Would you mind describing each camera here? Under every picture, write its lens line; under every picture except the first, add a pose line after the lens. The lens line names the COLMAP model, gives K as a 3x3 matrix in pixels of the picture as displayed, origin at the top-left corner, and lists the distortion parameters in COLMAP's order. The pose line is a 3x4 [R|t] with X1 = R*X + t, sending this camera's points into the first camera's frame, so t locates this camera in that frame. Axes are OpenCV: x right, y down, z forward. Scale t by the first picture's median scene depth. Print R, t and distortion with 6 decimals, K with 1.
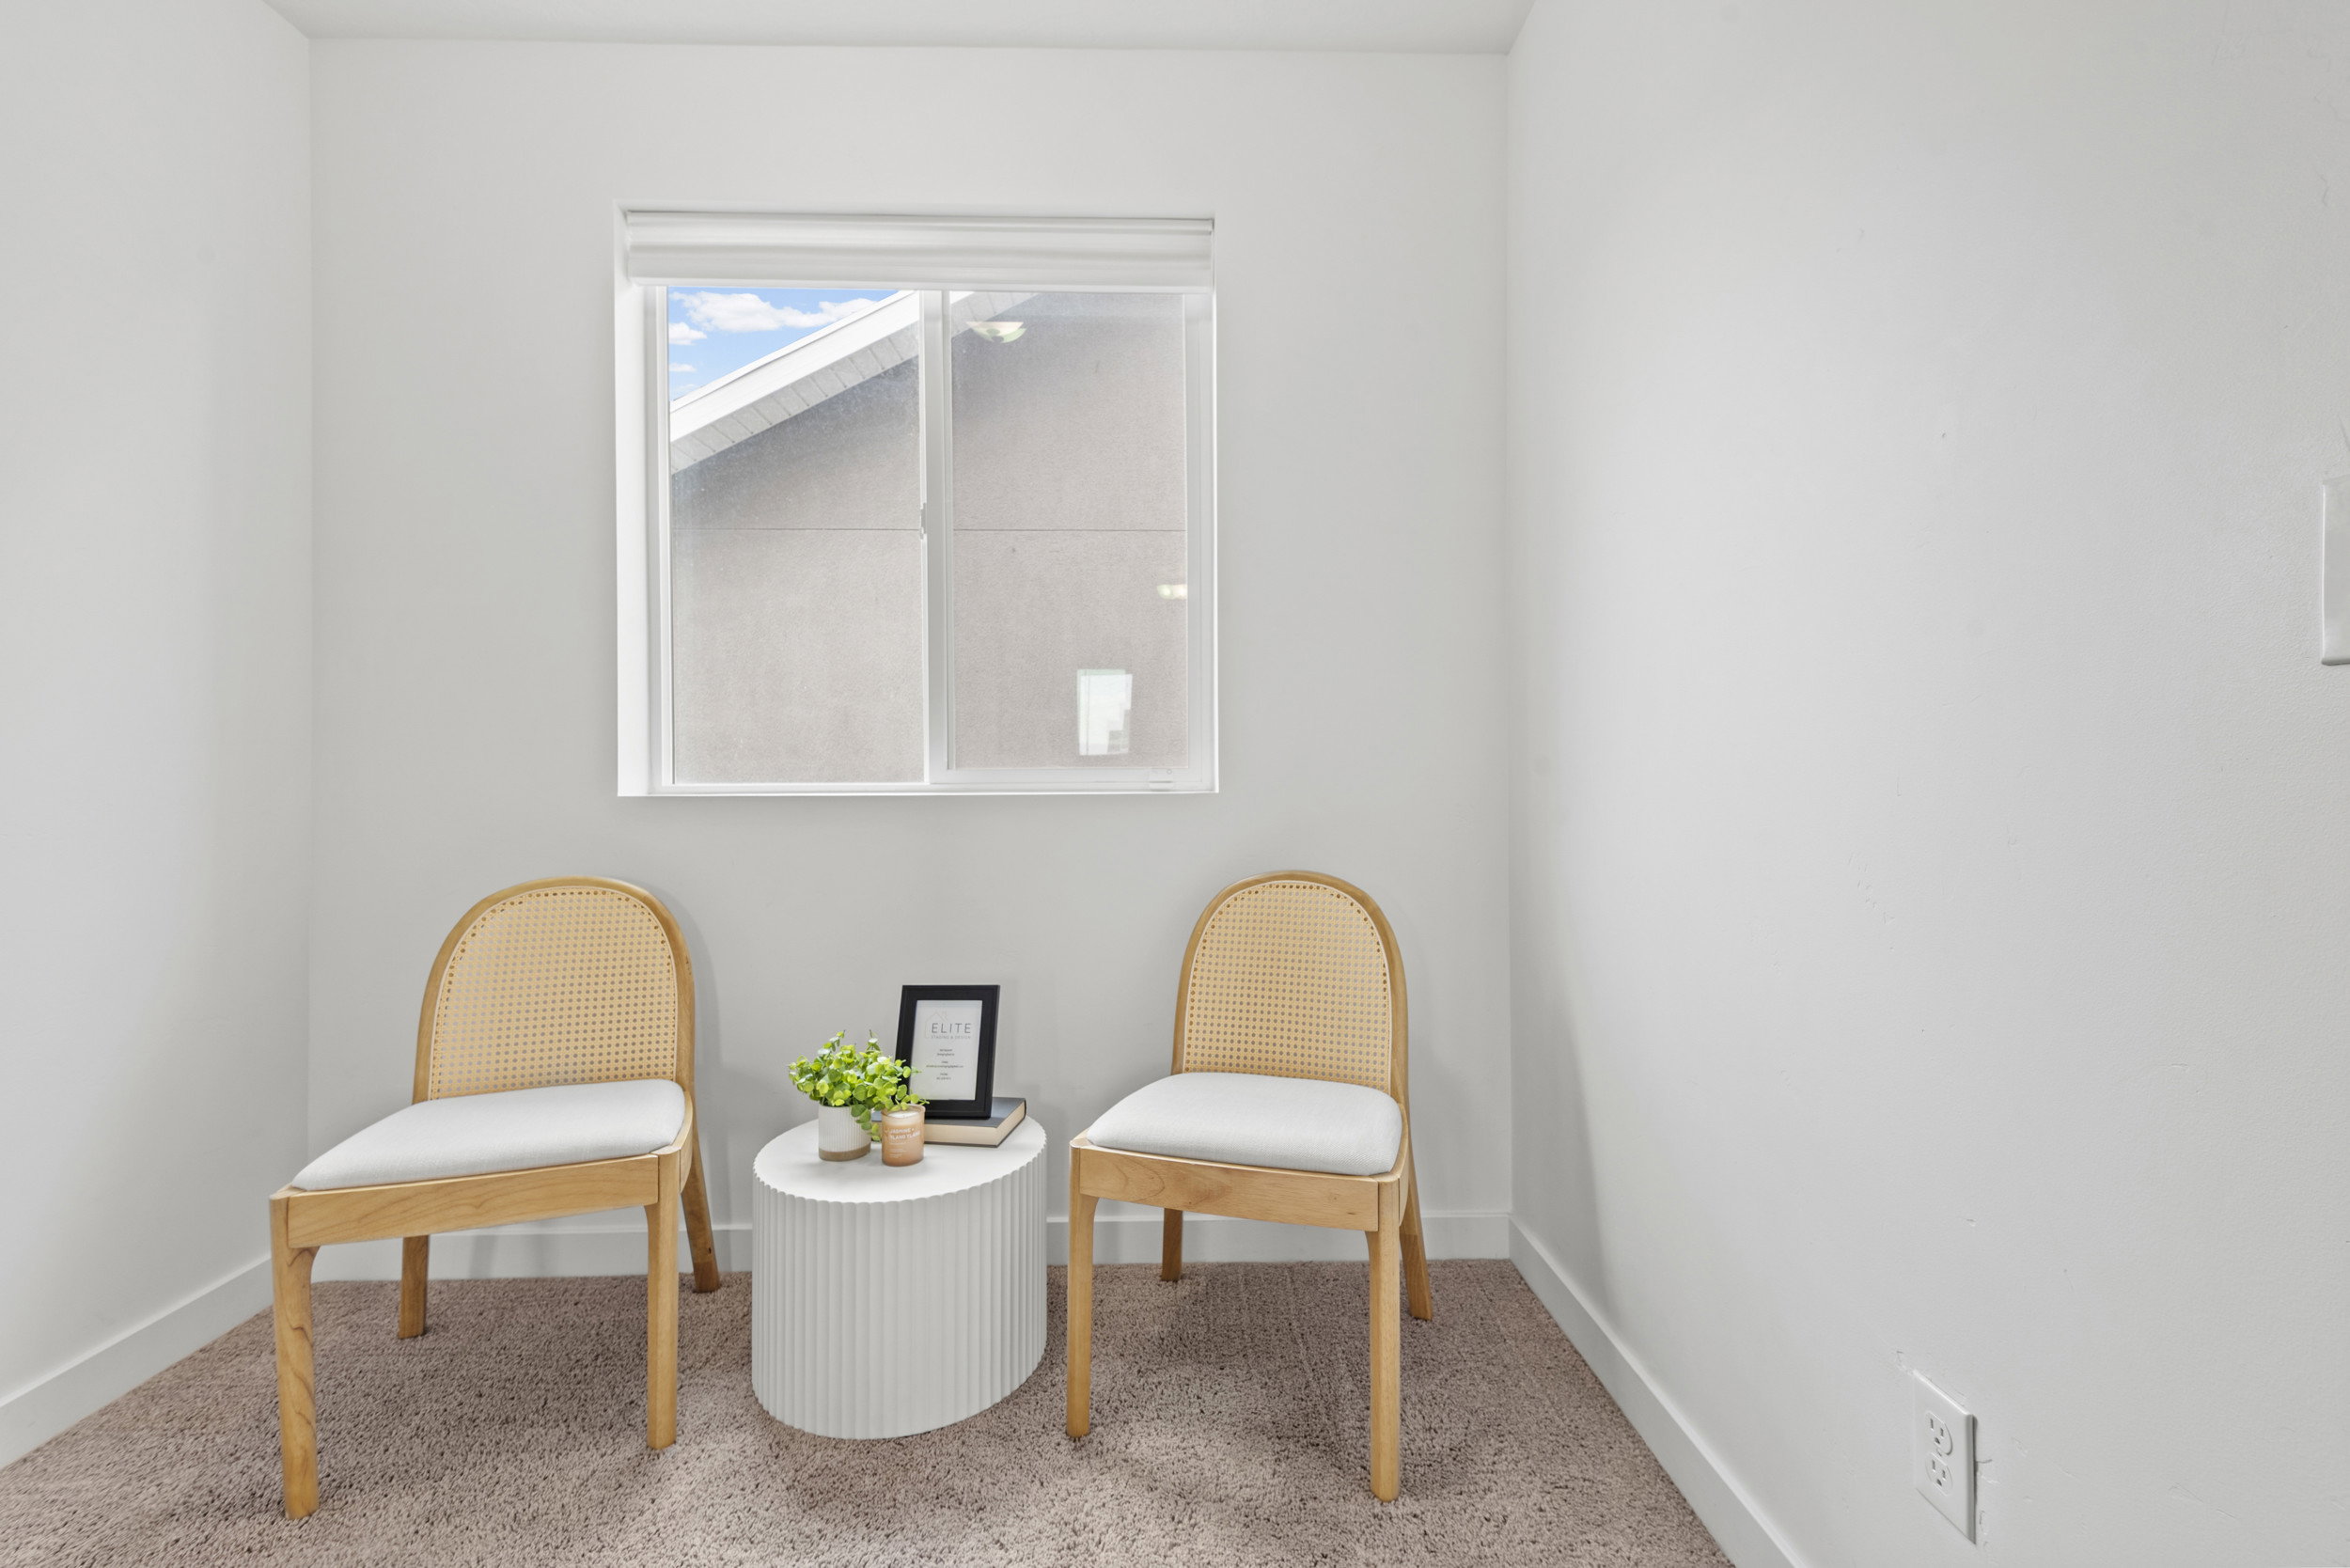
lens RADIAL K [[1056.1, 0, 1163.6], [0, 1056.1, 761.8], [0, 0, 1]] dist [0.028912, -0.013035]
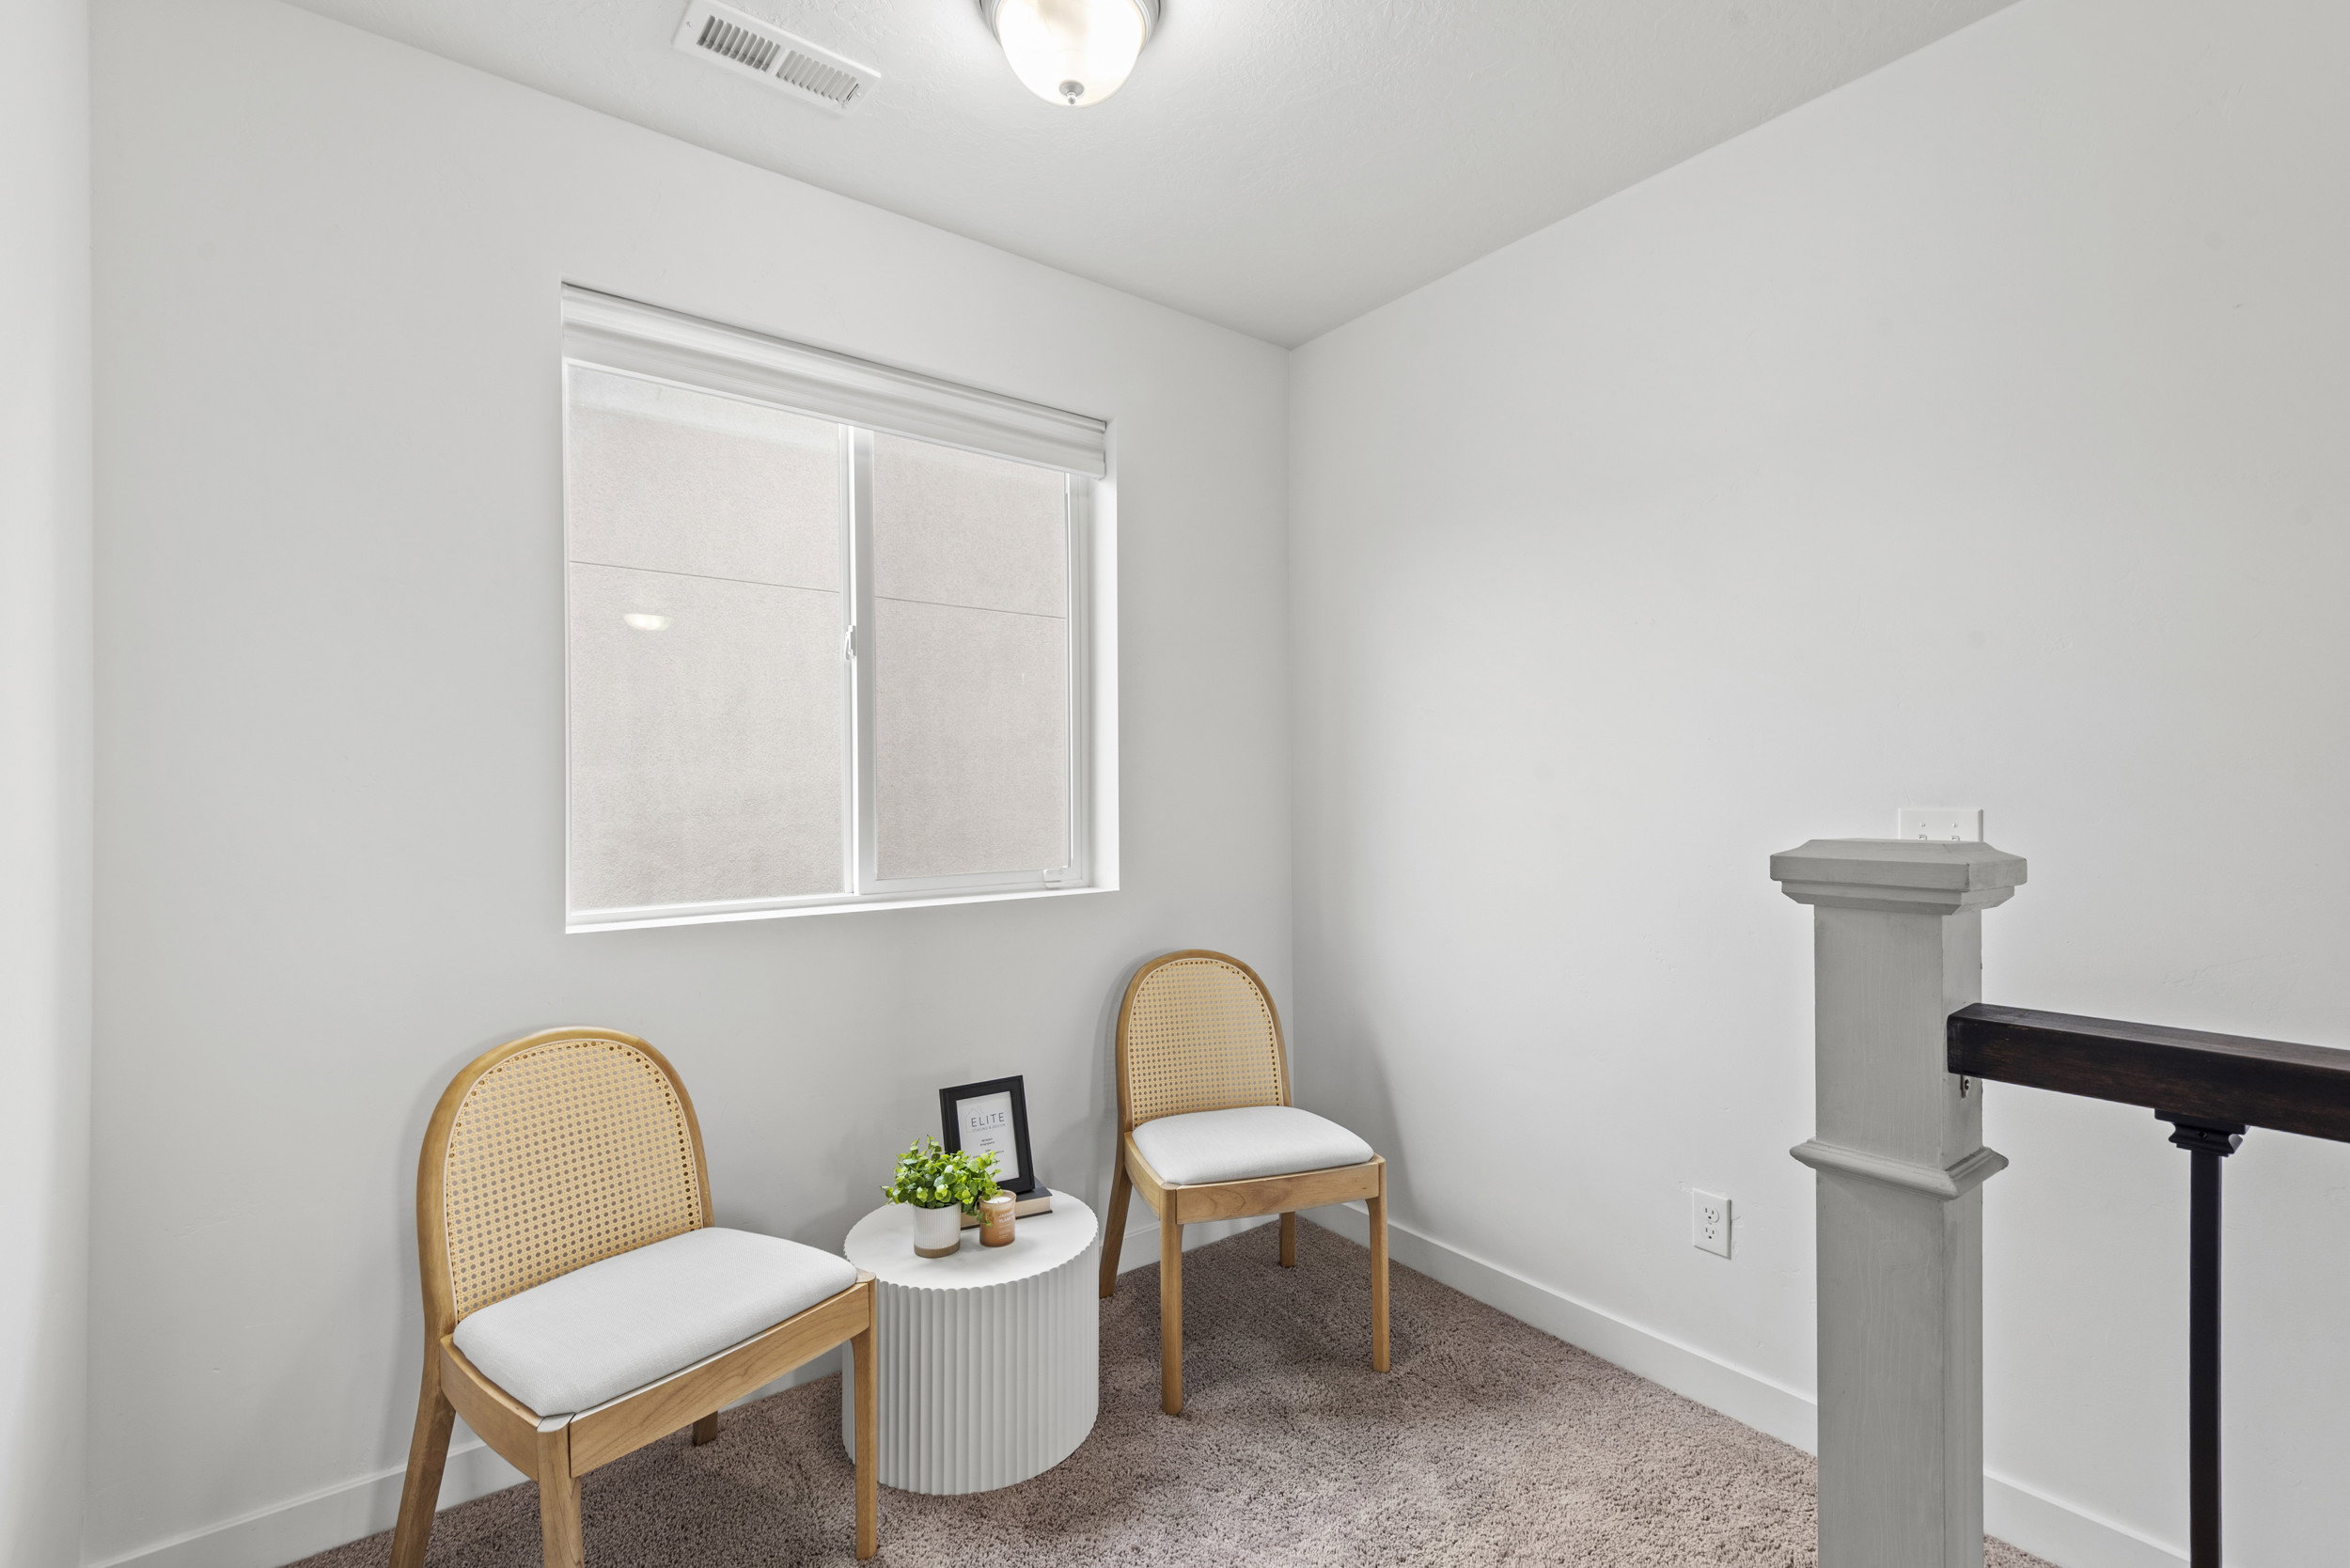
lens RADIAL K [[1056.1, 0, 1176.9], [0, 1056.1, 775.3], [0, 0, 1]] dist [0.028912, -0.013035]
pose [[0.807700, 0.008767, 0.589528, -0.706835], [-0.005701, 0.999959, -0.007059, -0.110650], [-0.589566, 0.002340, 0.807717, -0.038910]]
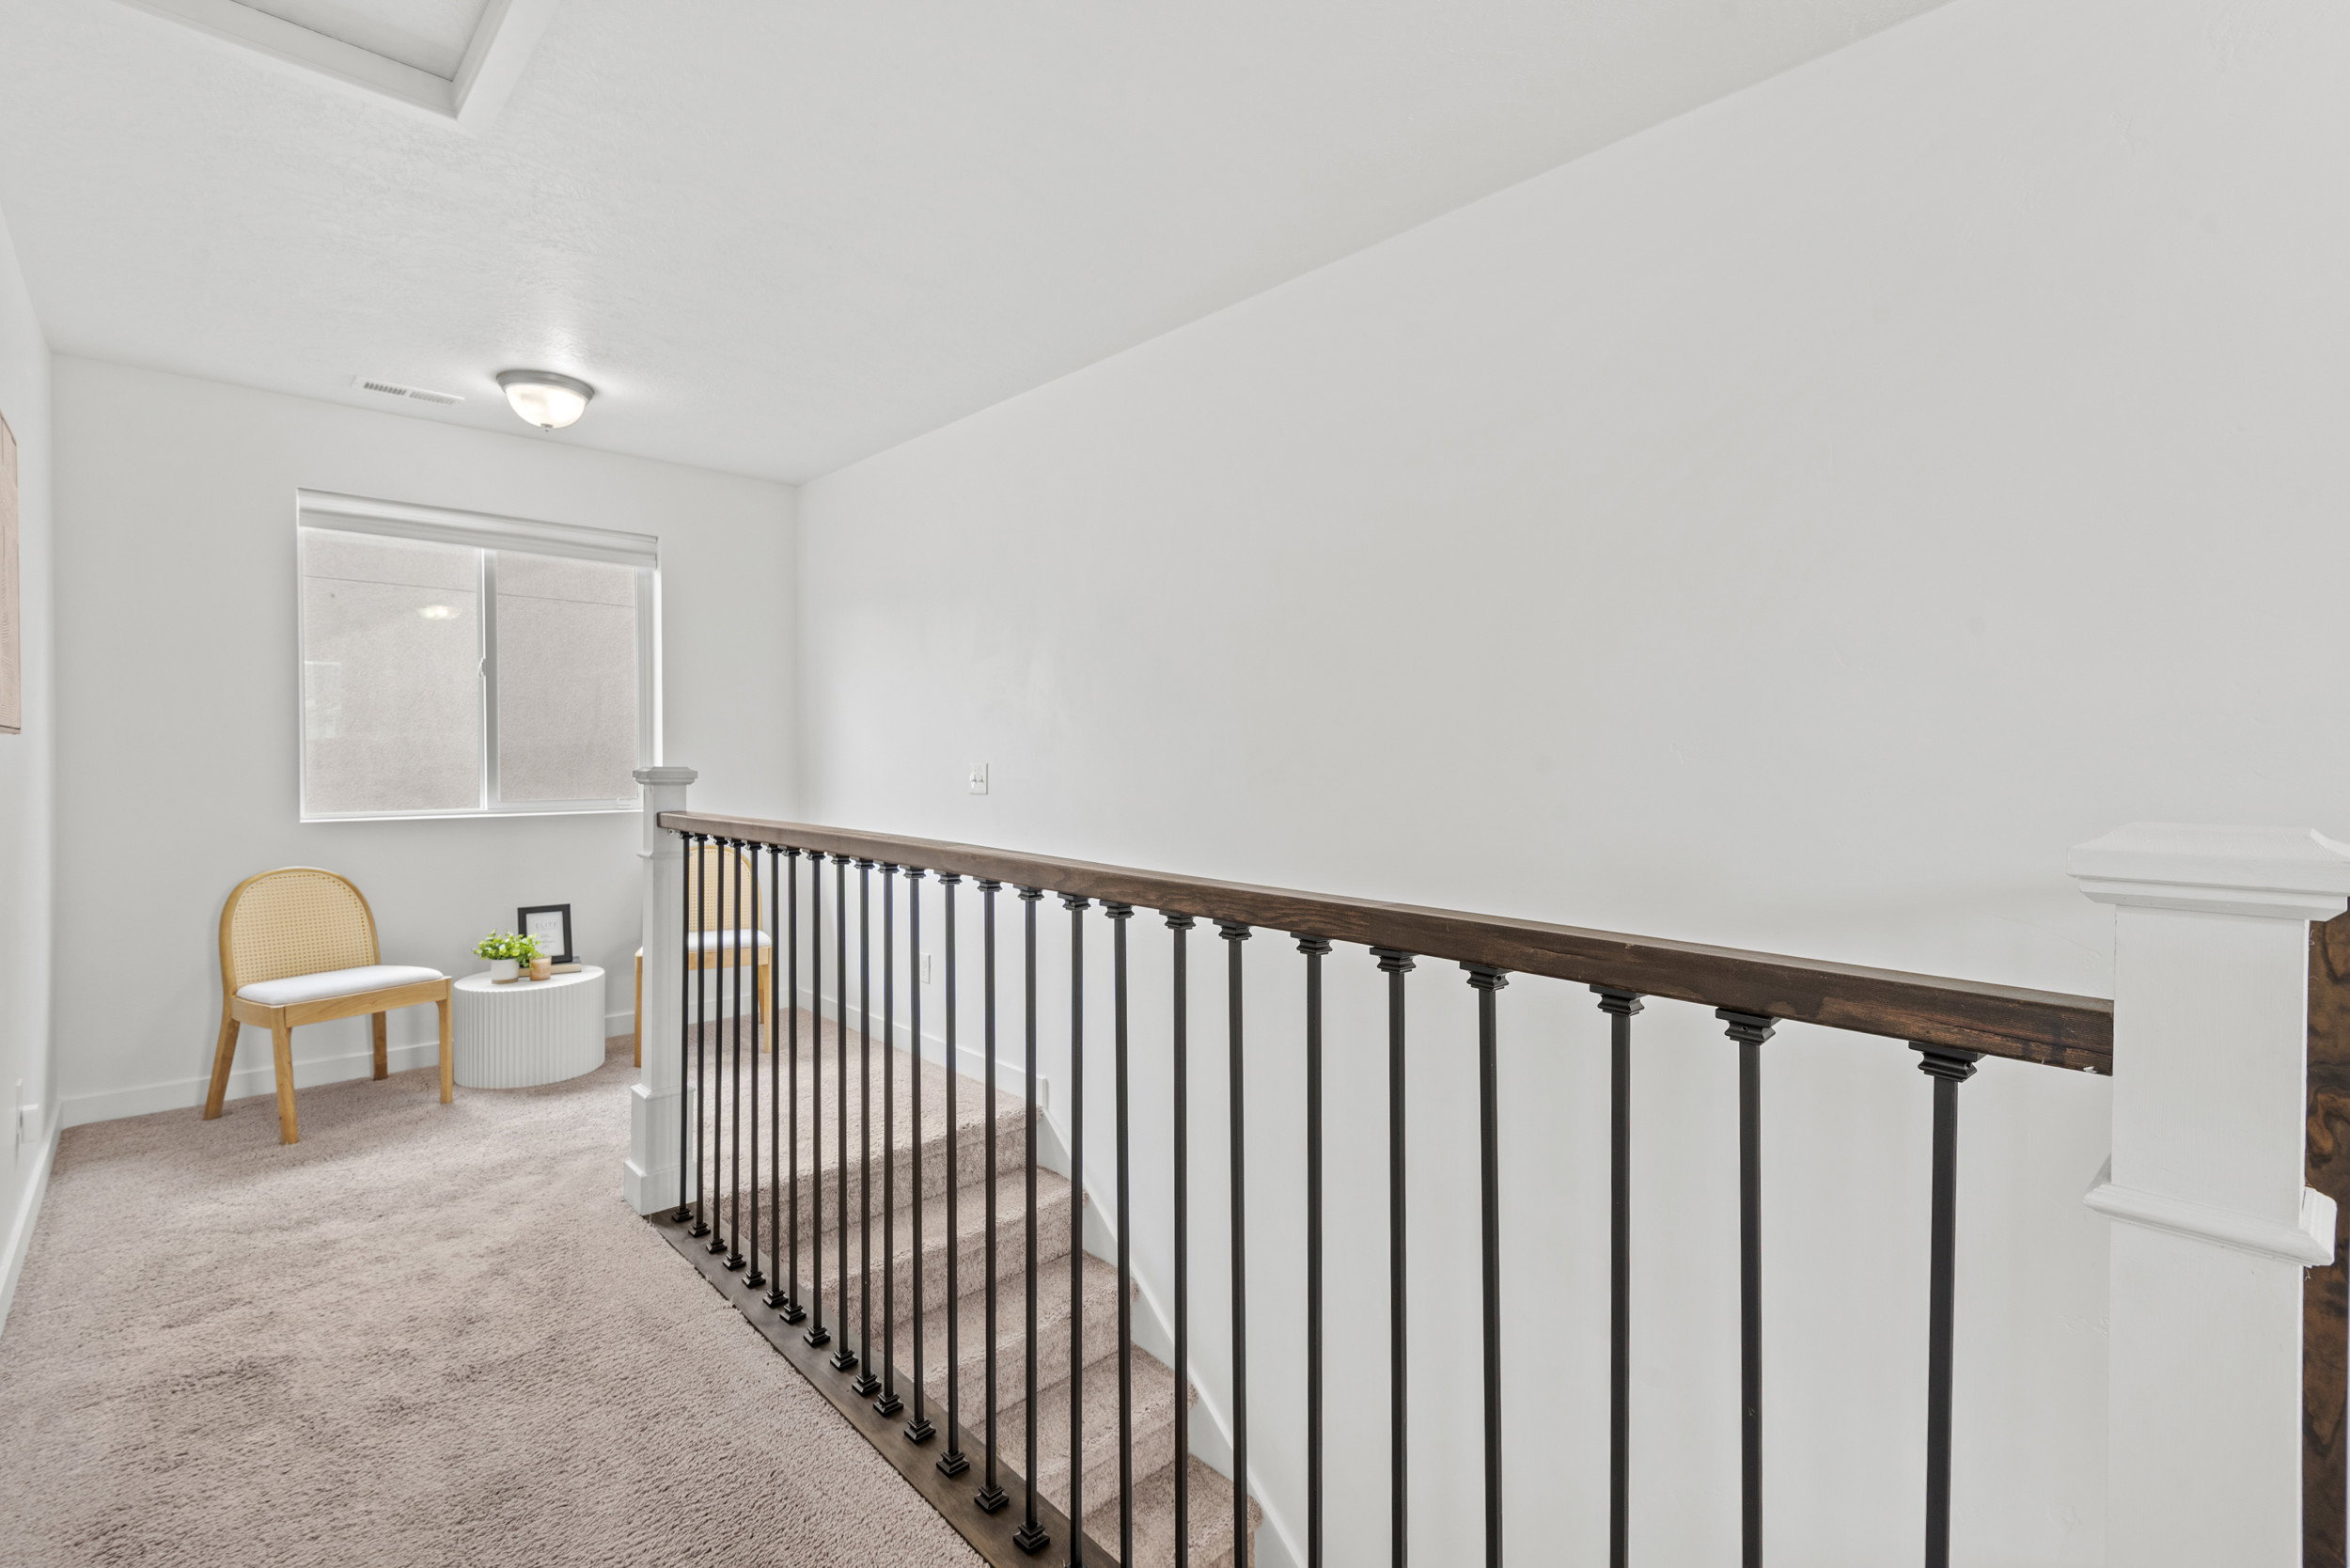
lens RADIAL K [[1056.1, 0, 1149.8], [0, 1056.1, 753.0], [0, 0, 1]] dist [0.028912, -0.013035]
pose [[0.756092, 0.002787, 0.654459, -0.687309], [-0.007409, 0.999963, 0.004301, -0.115280], [-0.654423, -0.008101, 0.756085, -1.423974]]
